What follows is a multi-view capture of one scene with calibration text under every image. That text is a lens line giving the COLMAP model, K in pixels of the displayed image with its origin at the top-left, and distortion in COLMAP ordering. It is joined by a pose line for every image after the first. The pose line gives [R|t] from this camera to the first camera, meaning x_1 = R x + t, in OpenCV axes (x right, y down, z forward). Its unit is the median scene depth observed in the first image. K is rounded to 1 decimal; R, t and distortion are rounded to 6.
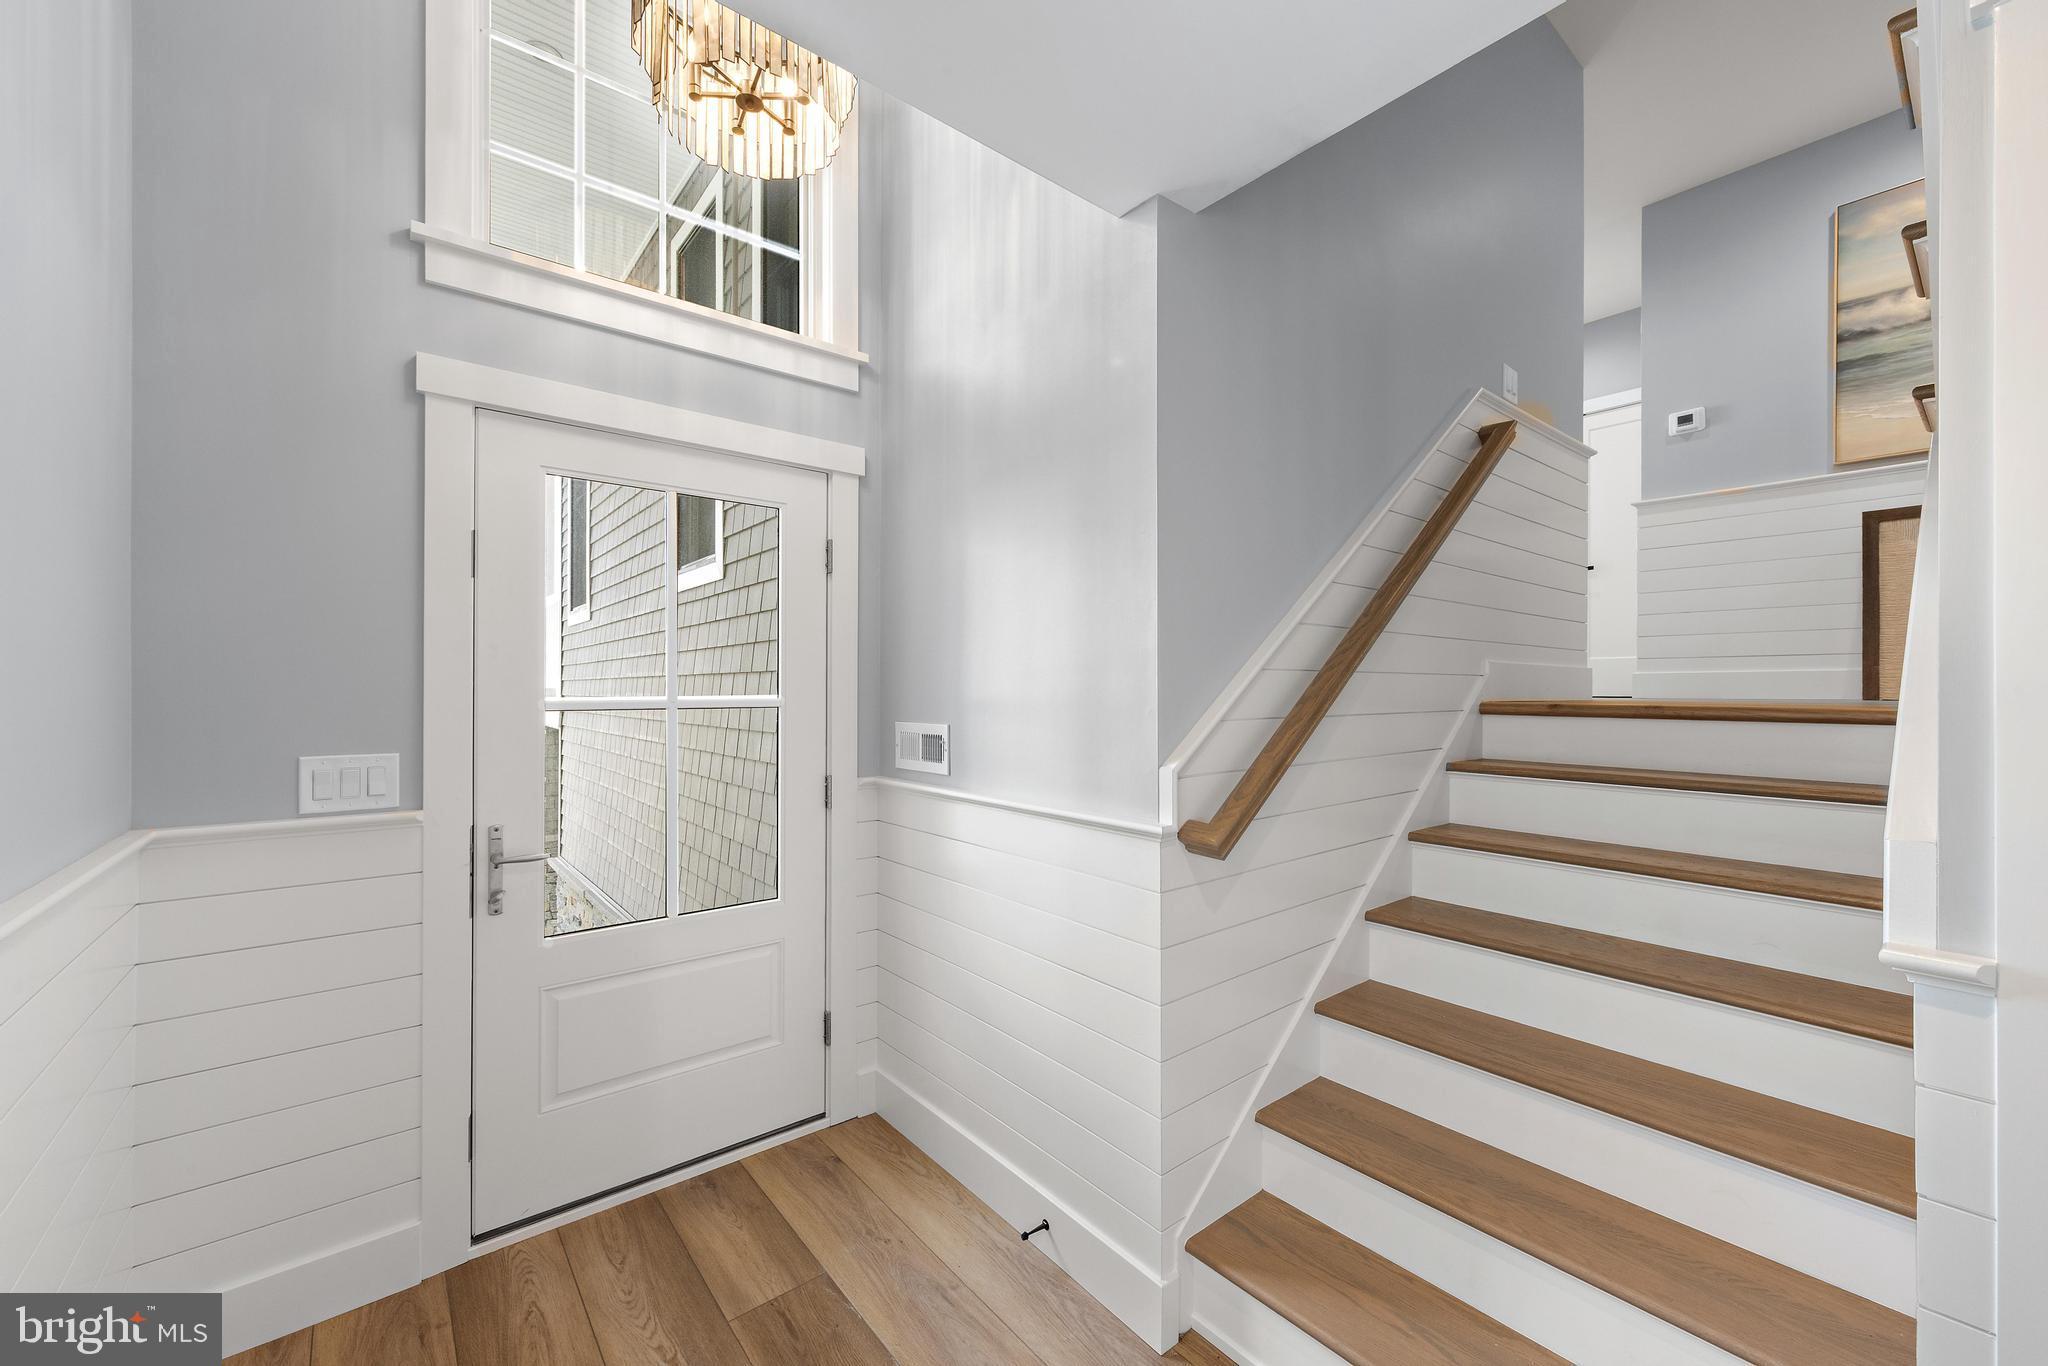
lens RADIAL K [[803.6, 0, 1032.4], [0, 803.6, 685.2], [0, 0, 1]] dist [0.002891, -0.000111]
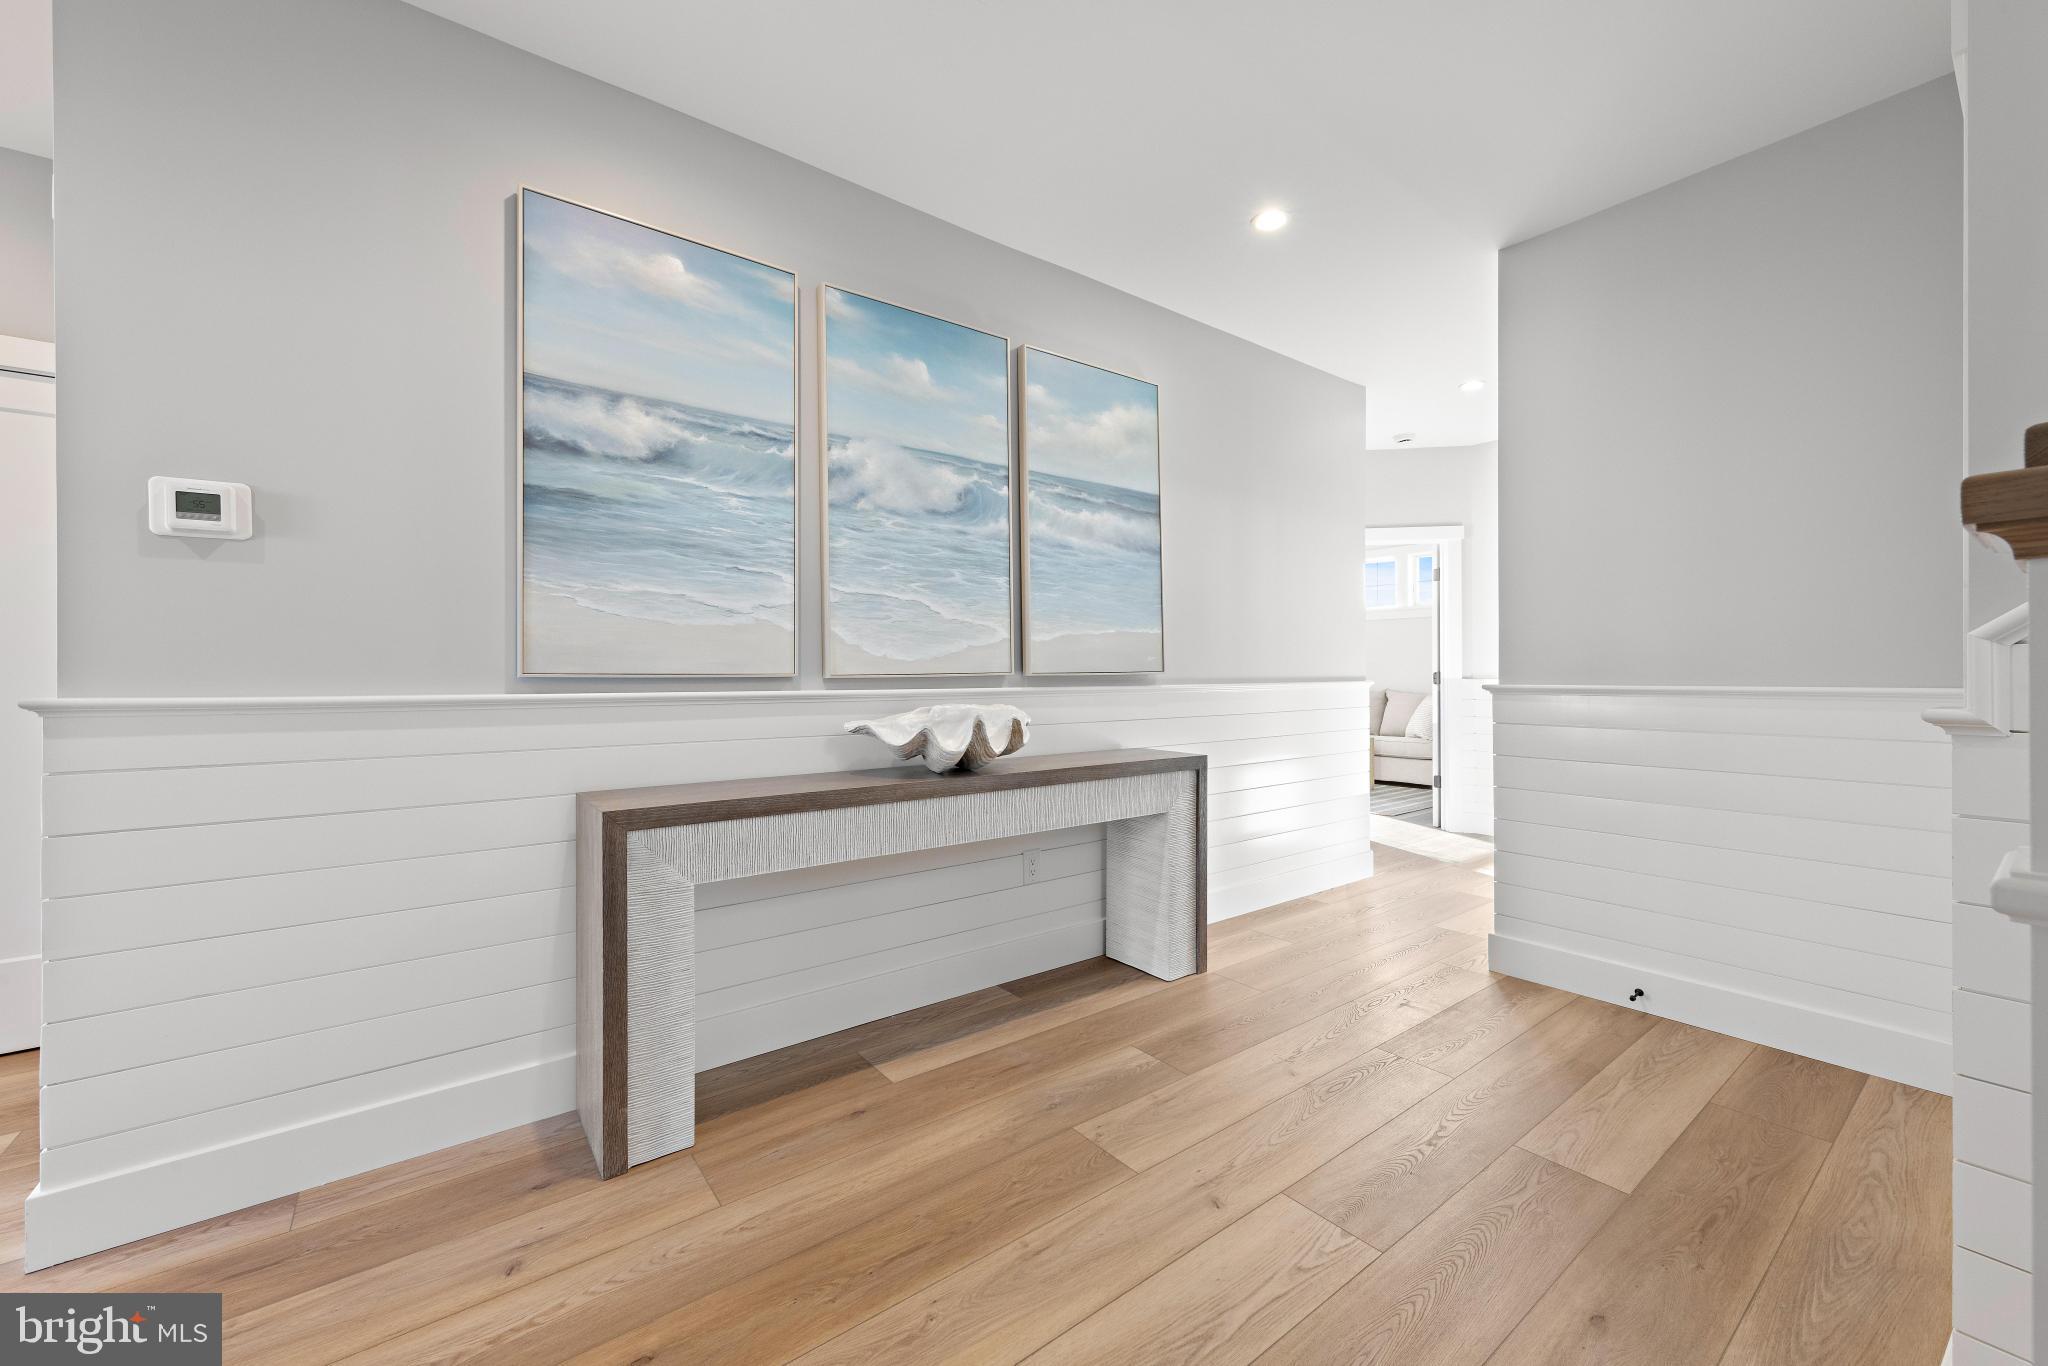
lens RADIAL K [[803.6, 0, 1023.6], [0, 803.6, 669.3], [0, 0, 1]] dist [0.002891, -0.000111]
pose [[0.035915, 0.003890, 0.999347, 0.488784], [0.002201, 0.999990, -0.003972, -0.278021], [-0.999352, 0.002343, 0.035907, 0.659038]]
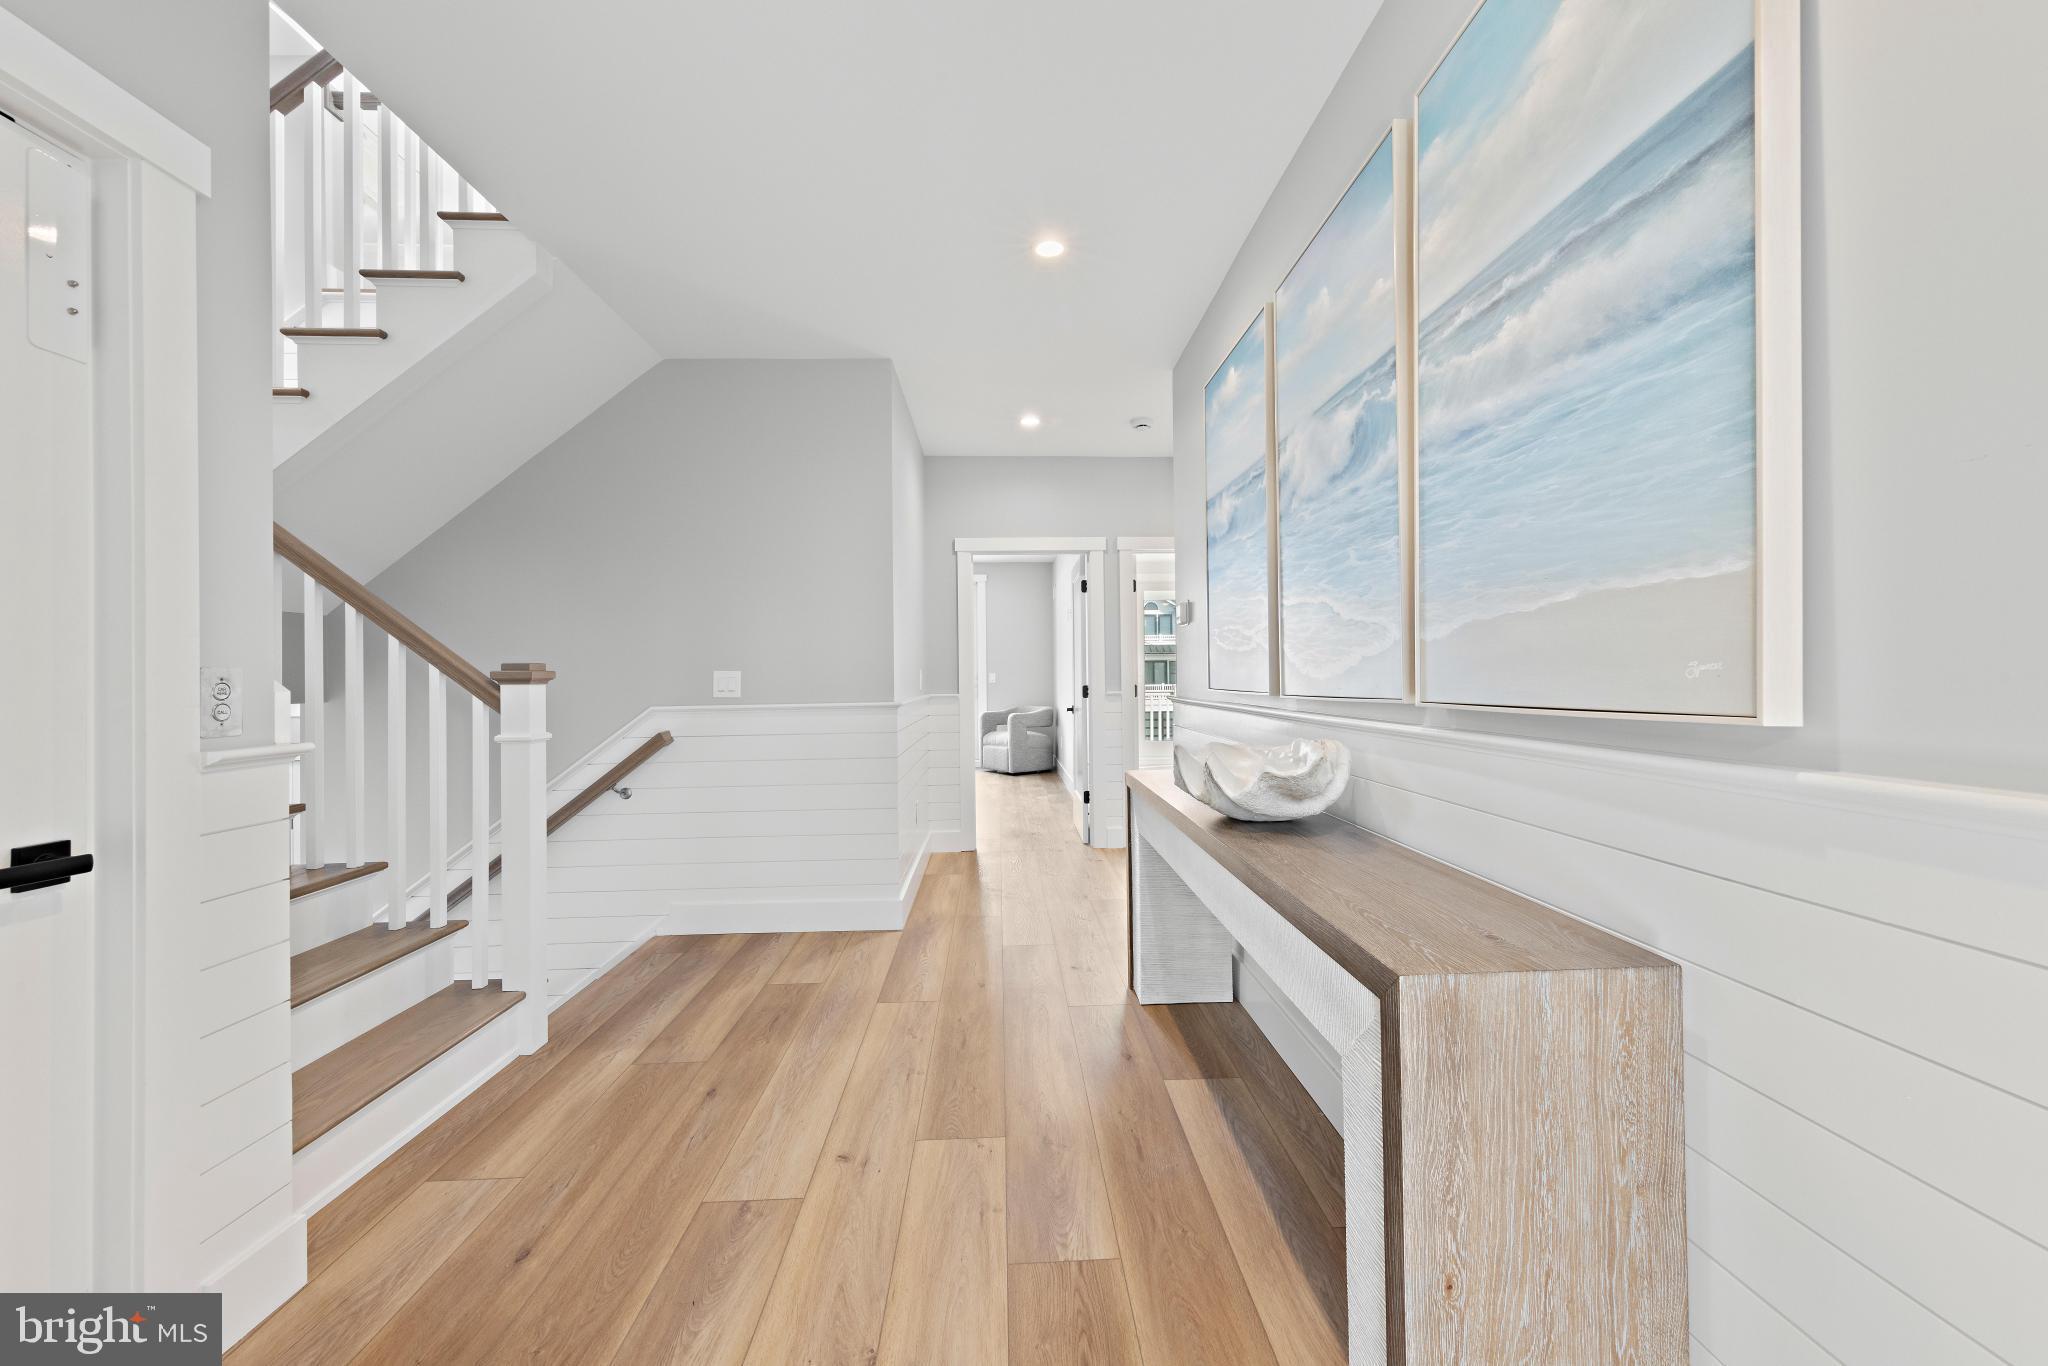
lens RADIAL K [[803.6, 0, 1055.5], [0, 803.6, 678.2], [0, 0, 1]] dist [0.002891, -0.000111]
pose [[0.809343, -0.005834, -0.587307, 1.364602], [0.008337, 0.999964, 0.001556, -0.292179], [0.587277, -0.006155, 0.809363, 0.228117]]
